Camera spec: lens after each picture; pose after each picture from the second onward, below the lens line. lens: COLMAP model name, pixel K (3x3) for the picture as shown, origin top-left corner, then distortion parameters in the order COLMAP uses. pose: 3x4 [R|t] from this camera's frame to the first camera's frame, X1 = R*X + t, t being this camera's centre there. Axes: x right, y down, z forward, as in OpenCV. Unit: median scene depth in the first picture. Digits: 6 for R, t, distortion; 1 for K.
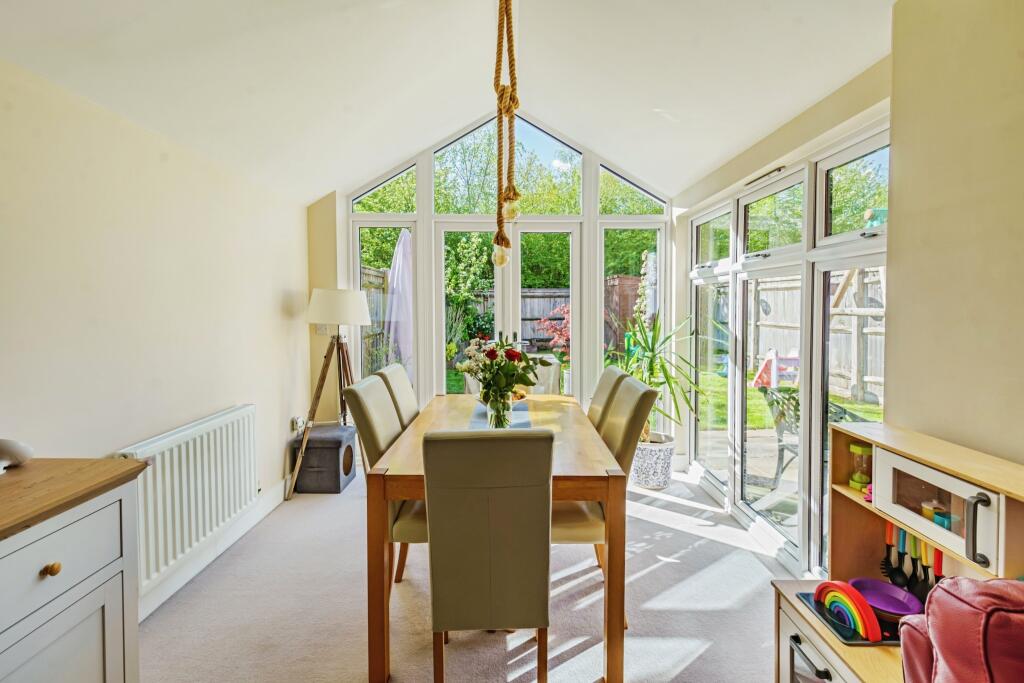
lens RADIAL K [[470.3, 0, 508.1], [0, 470.3, 307.7], [0, 0, 1]] dist [0.004165, -0.001282]
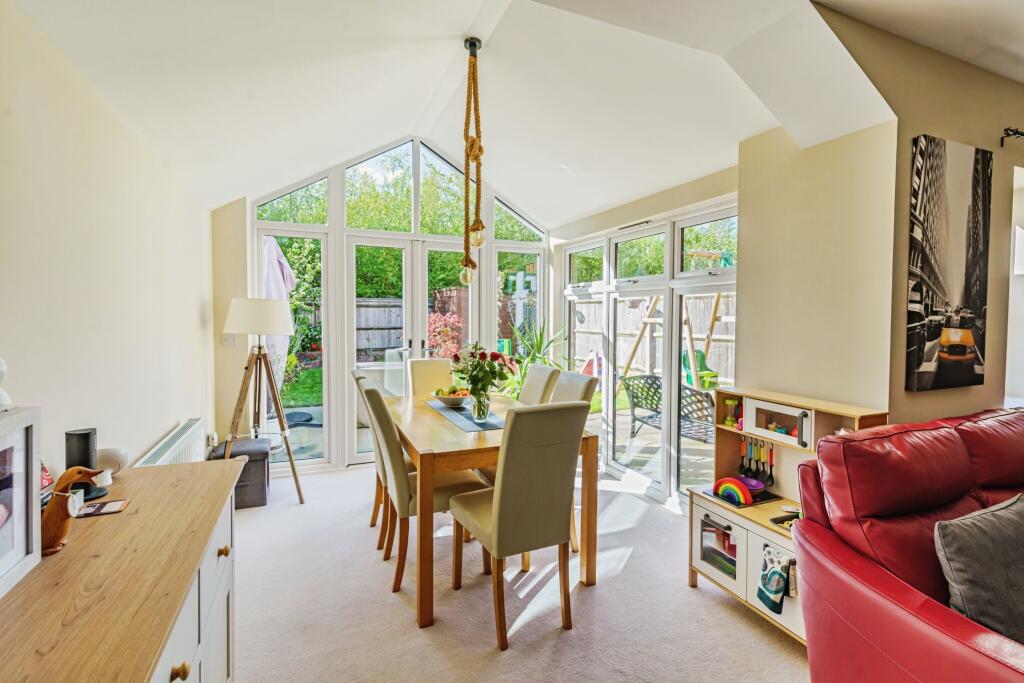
lens RADIAL K [[470.3, 0, 496.8], [0, 470.3, 314.4], [0, 0, 1]] dist [0.004165, -0.001282]
pose [[0.922521, 0.004076, 0.385925, -0.396395], [-0.002040, 0.999982, -0.005686, -0.003715], [-0.385941, 0.004458, 0.922513, -0.143044]]
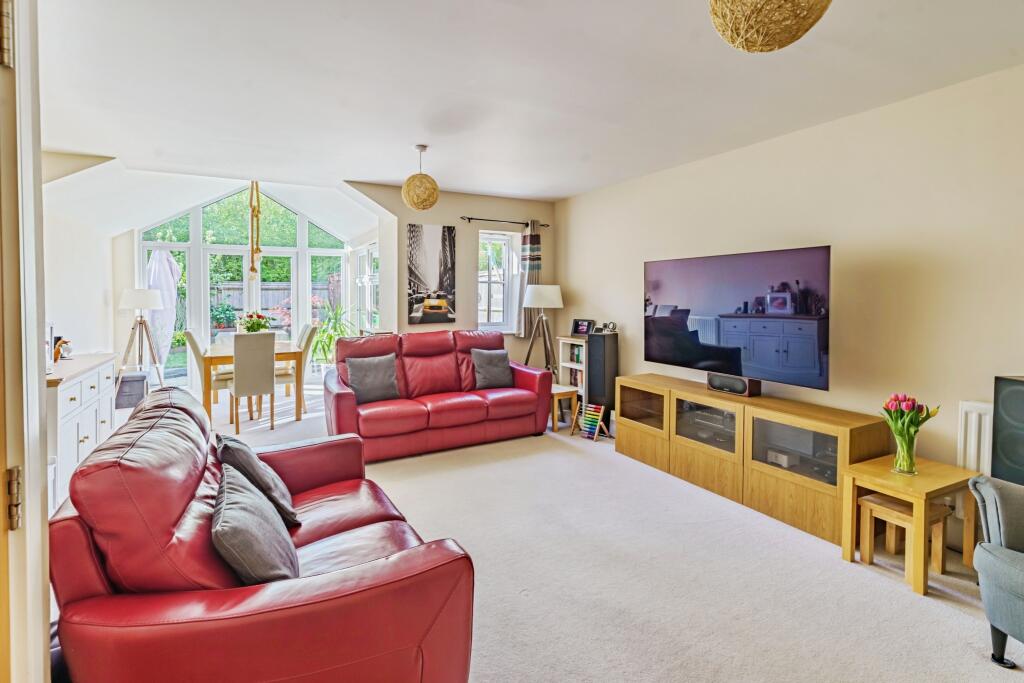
lens RADIAL K [[470.3, 0, 501.4], [0, 470.3, 287.8], [0, 0, 1]] dist [0.004165, -0.001282]
pose [[0.870626, -0.003922, 0.491931, -0.089374], [0.013607, 0.999778, -0.016110, 0.002216], [-0.491758, 0.020719, 0.870485, -1.600112]]
